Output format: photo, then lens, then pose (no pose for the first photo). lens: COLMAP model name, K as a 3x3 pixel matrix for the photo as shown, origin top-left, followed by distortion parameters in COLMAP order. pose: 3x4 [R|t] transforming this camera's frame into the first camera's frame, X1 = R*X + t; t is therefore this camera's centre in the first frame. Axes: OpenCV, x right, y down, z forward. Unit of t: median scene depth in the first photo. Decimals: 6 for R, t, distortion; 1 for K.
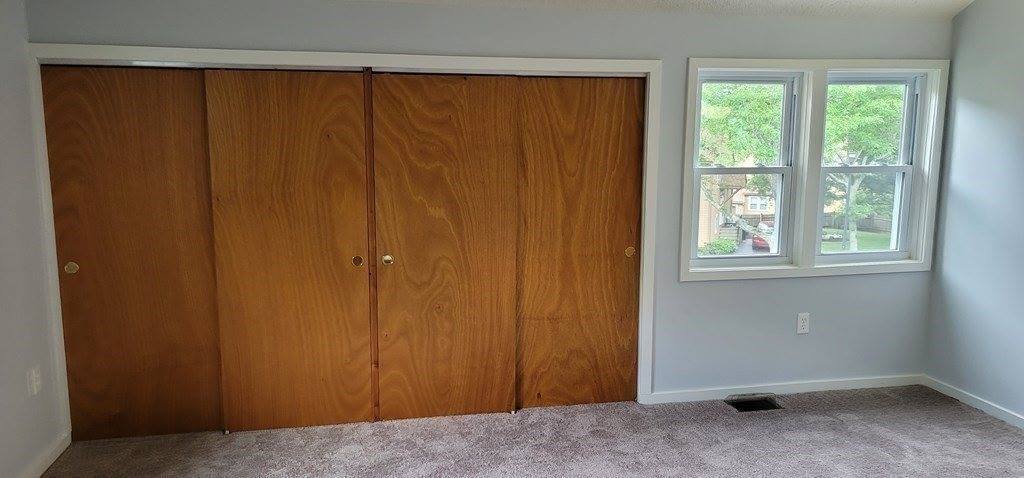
lens RADIAL K [[754.3, 0, 516.7], [0, 754.3, 227.6], [0, 0, 1]] dist [0.089384, -0.082699]
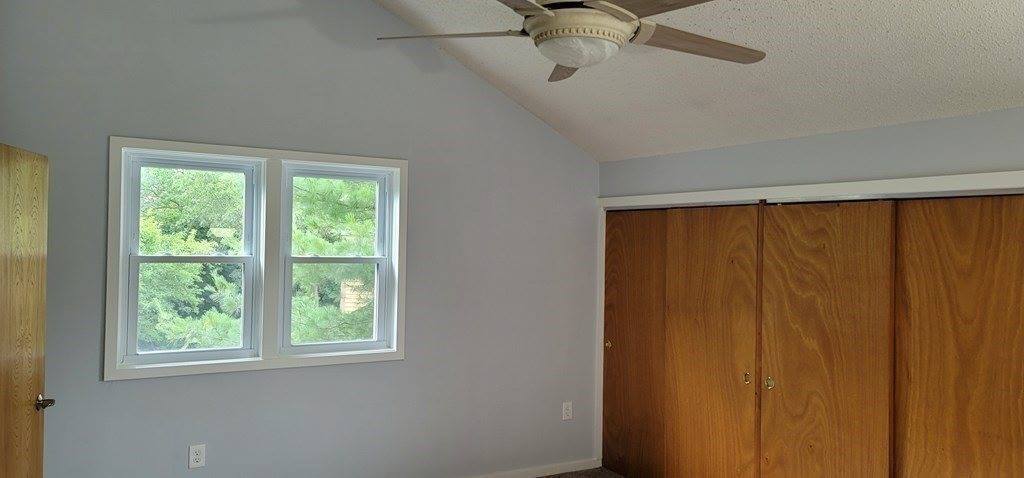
lens RADIAL K [[754.3, 0, 516.7], [0, 754.3, 227.6], [0, 0, 1]] dist [0.089384, -0.082699]
pose [[0.312837, -0.014446, -0.949697, 0.710151], [-0.149212, 0.986721, -0.064160, -0.047928], [0.938013, 0.161778, 0.306527, 0.331668]]
